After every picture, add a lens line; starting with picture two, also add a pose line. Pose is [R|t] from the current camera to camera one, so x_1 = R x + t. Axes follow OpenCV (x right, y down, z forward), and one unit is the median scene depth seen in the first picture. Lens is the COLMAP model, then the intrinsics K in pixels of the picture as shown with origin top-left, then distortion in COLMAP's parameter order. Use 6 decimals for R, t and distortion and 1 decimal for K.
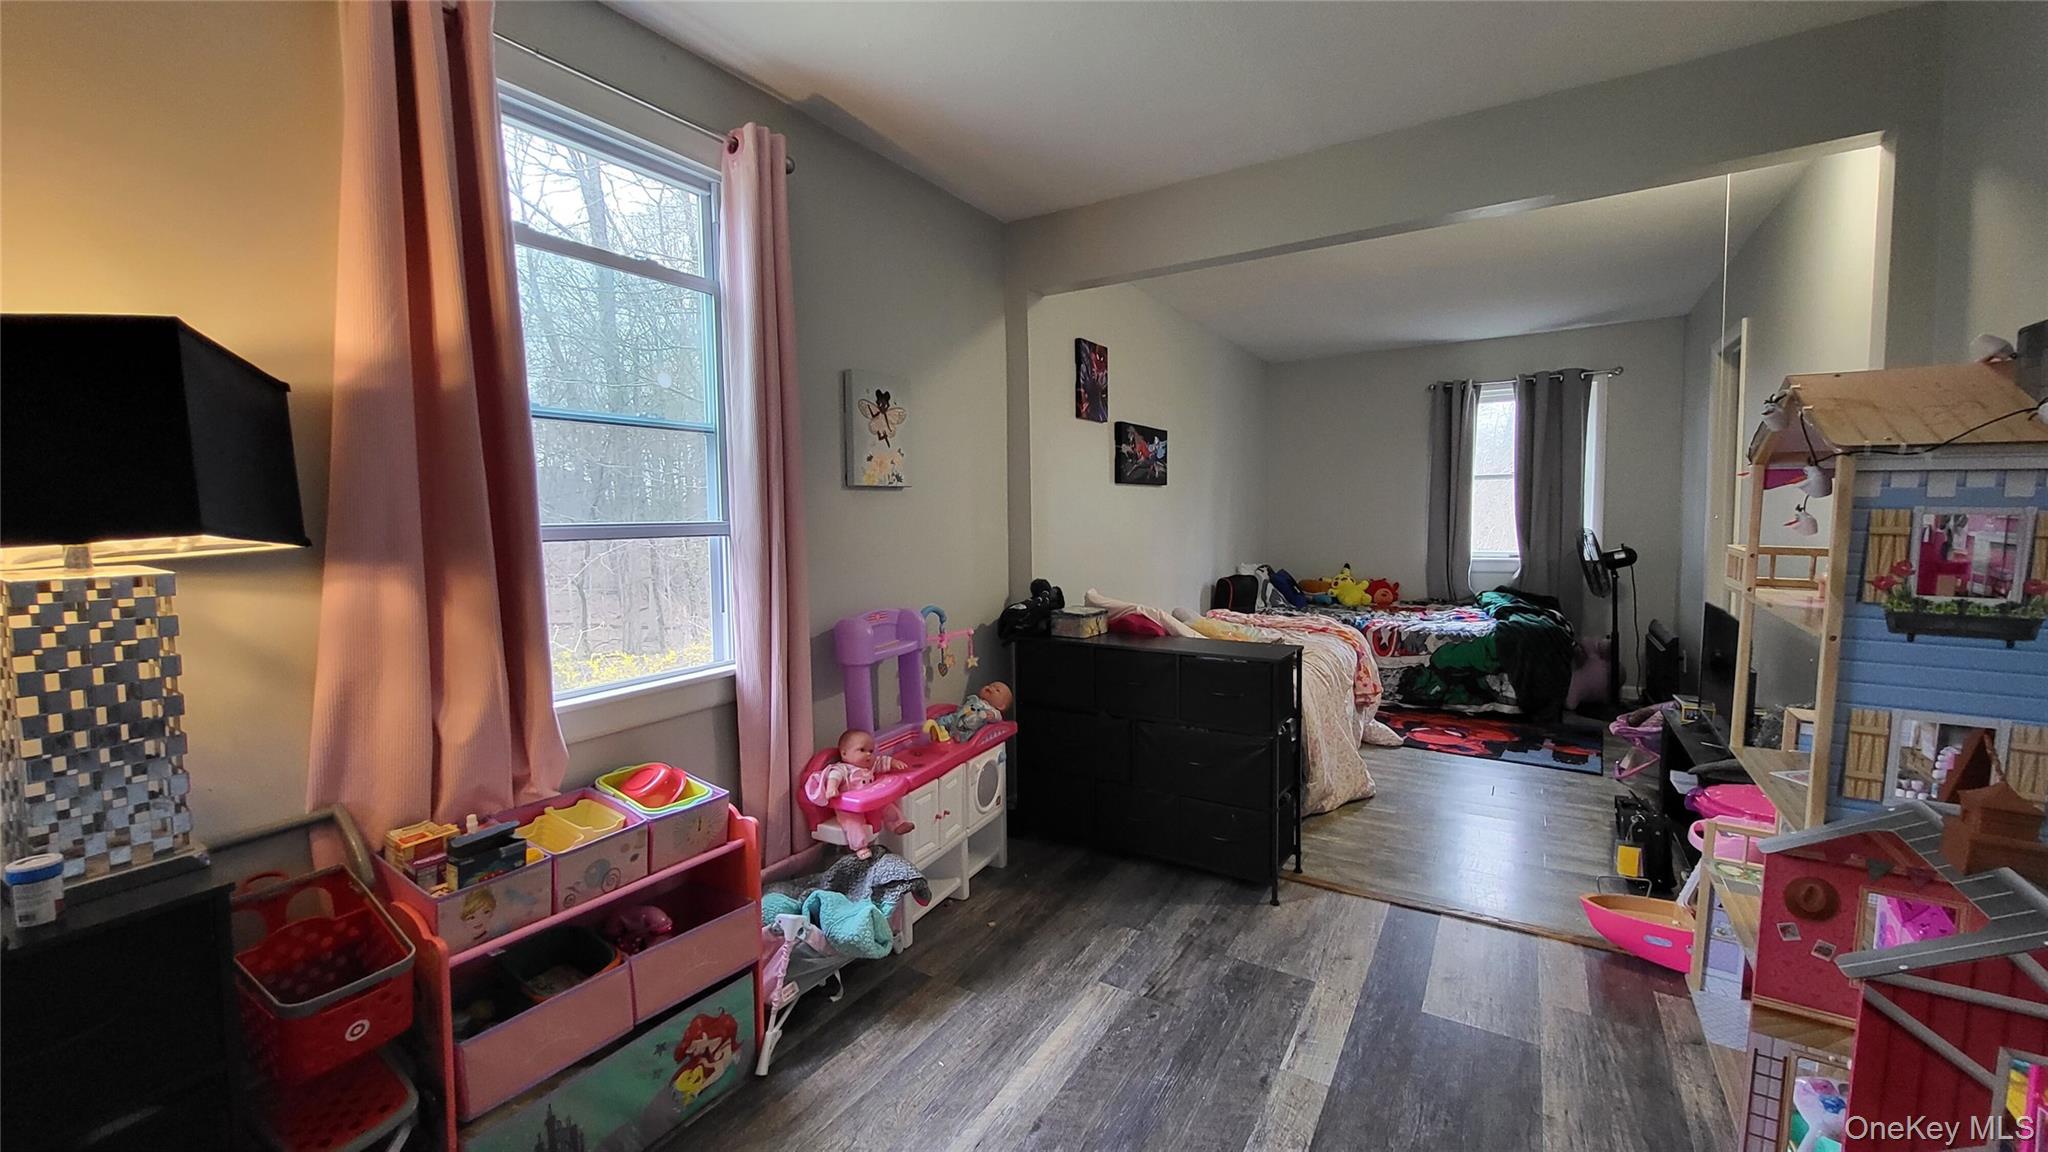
lens RADIAL K [[810.1, 0, 1006.7], [0, 810.1, 566.4], [0, 0, 1]] dist [0.001236, 0.000526]
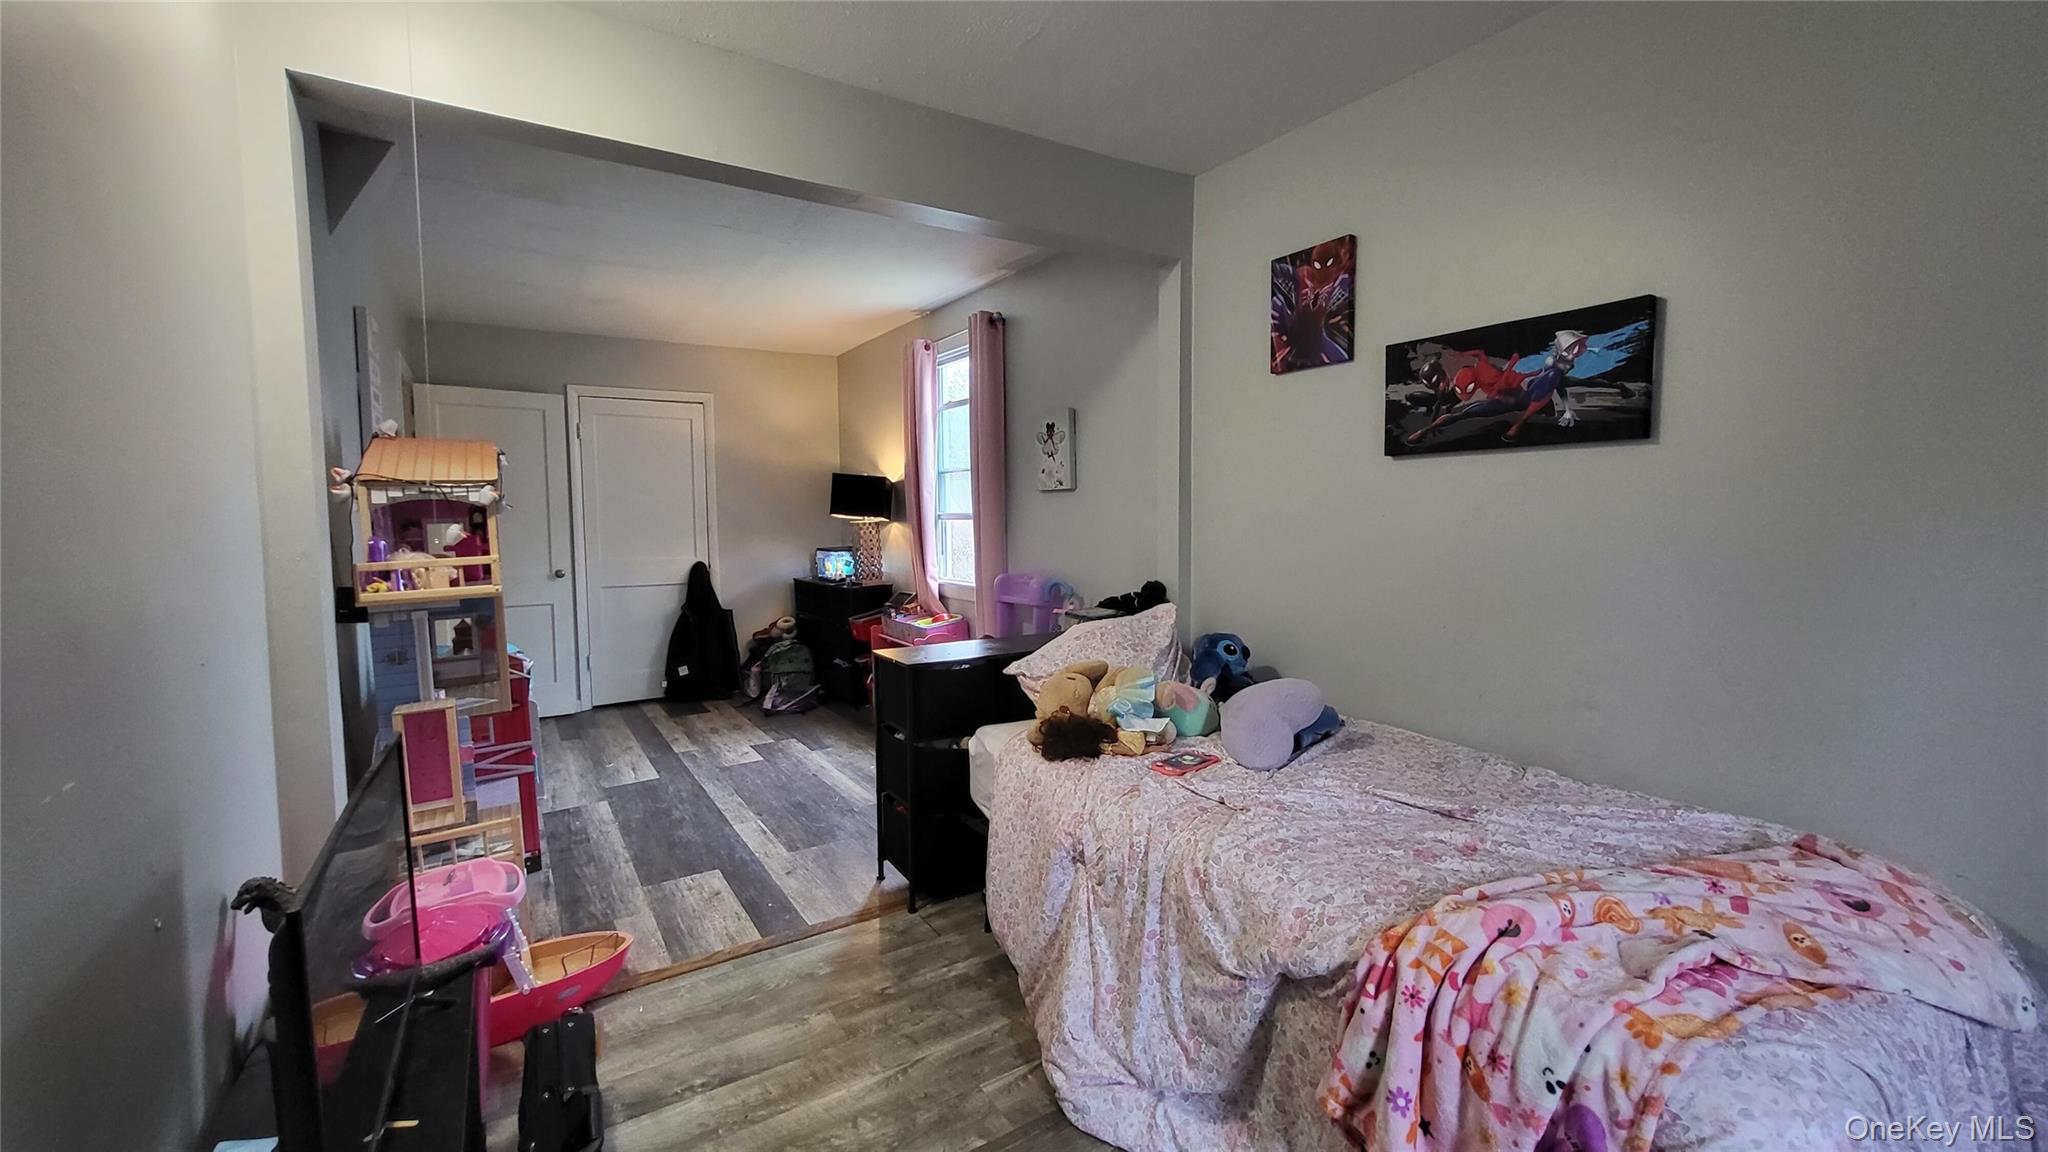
lens RADIAL K [[810.1, 0, 1006.7], [0, 810.1, 566.4], [0, 0, 1]] dist [0.001236, 0.000526]
pose [[-0.429397, 0.078164, -0.899727, 1.181953], [-0.046408, 0.993022, 0.108417, -0.116414], [0.901923, 0.088309, -0.422773, 1.553651]]
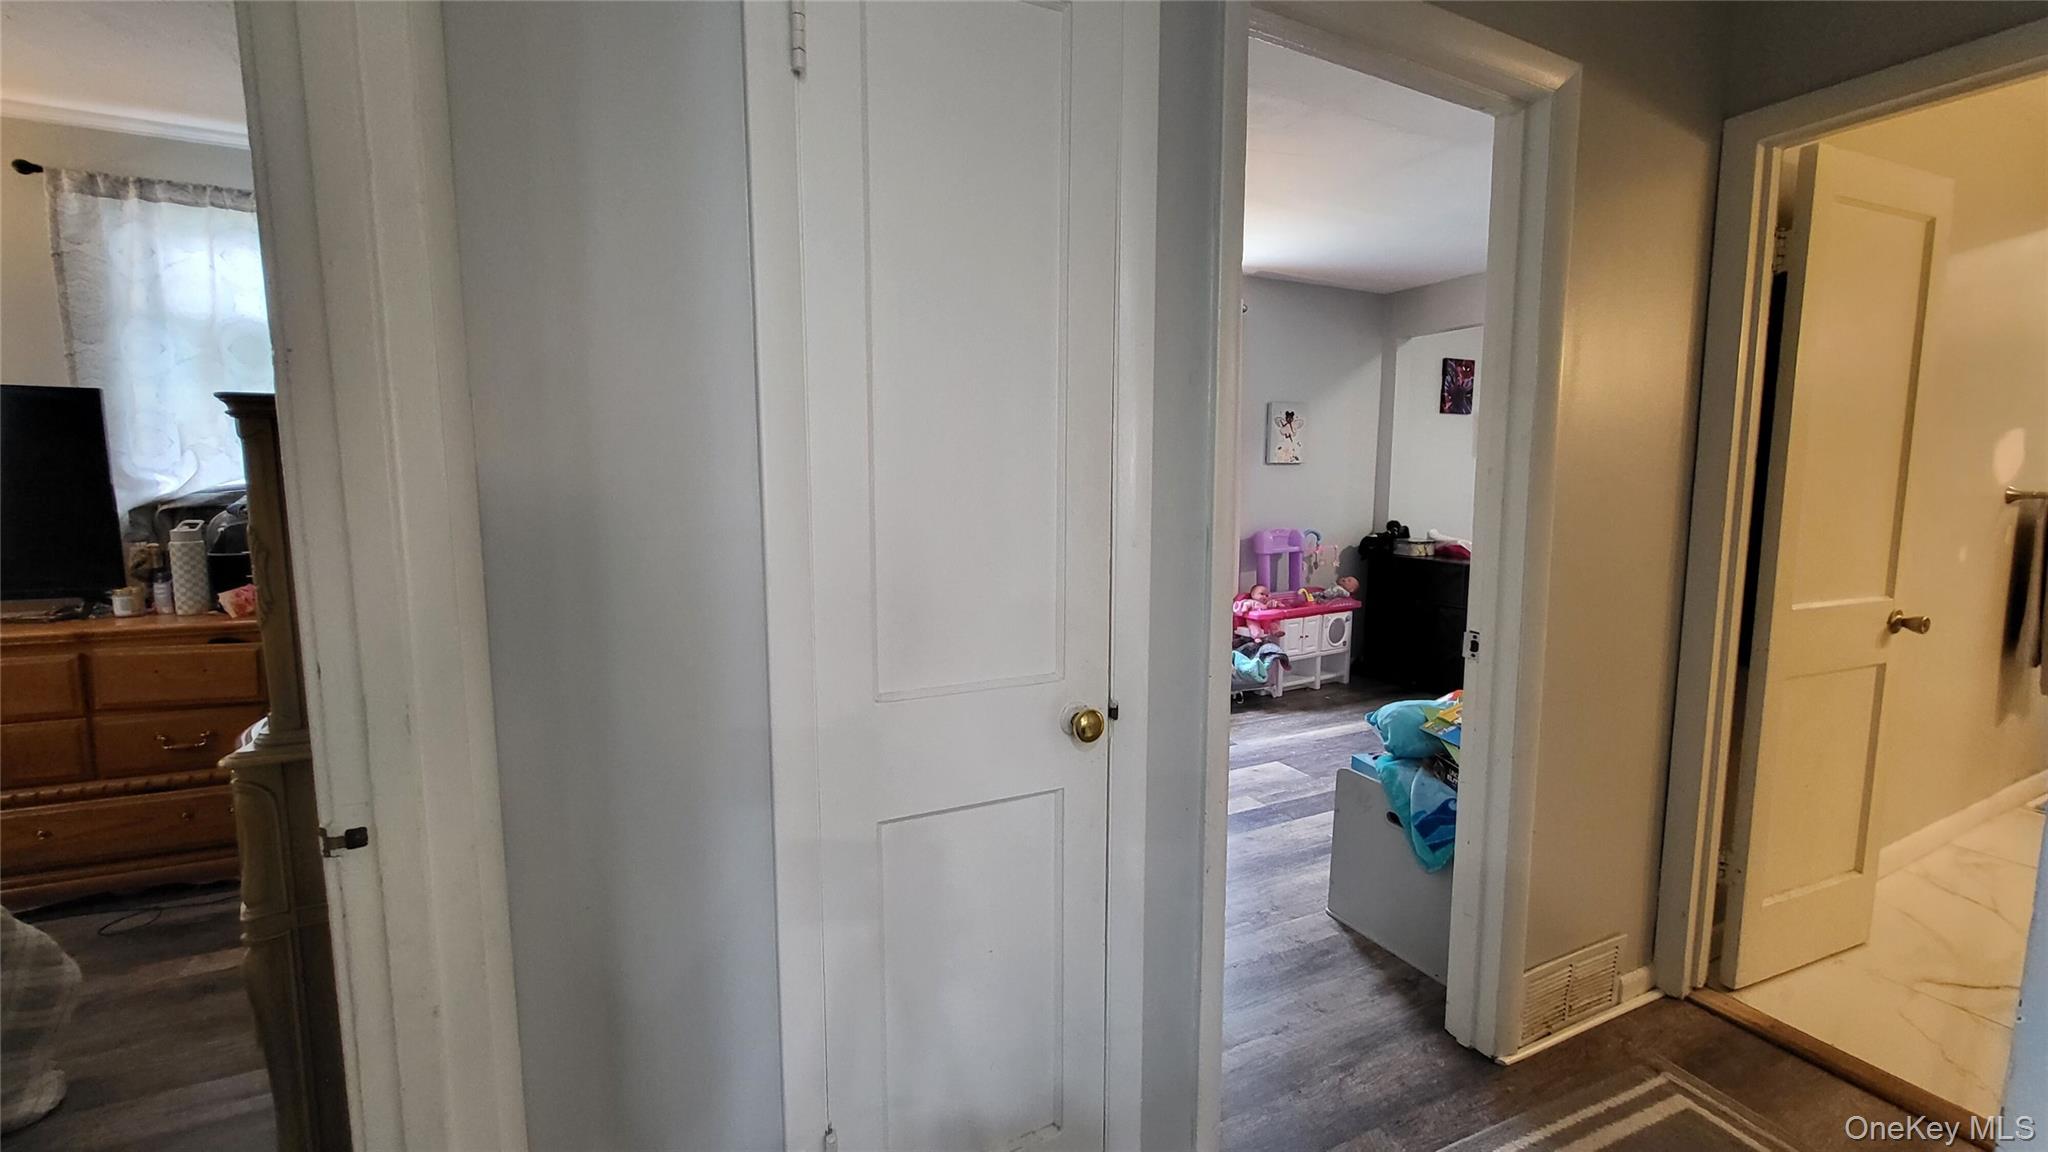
lens RADIAL K [[810.1, 0, 1006.7], [0, 810.1, 566.4], [0, 0, 1]] dist [0.001236, 0.000526]
pose [[0.844793, 0.074293, -0.529911, 0.310846], [-0.047230, 0.996802, 0.064455, 0.049168], [0.533005, -0.029424, 0.845600, -0.933926]]
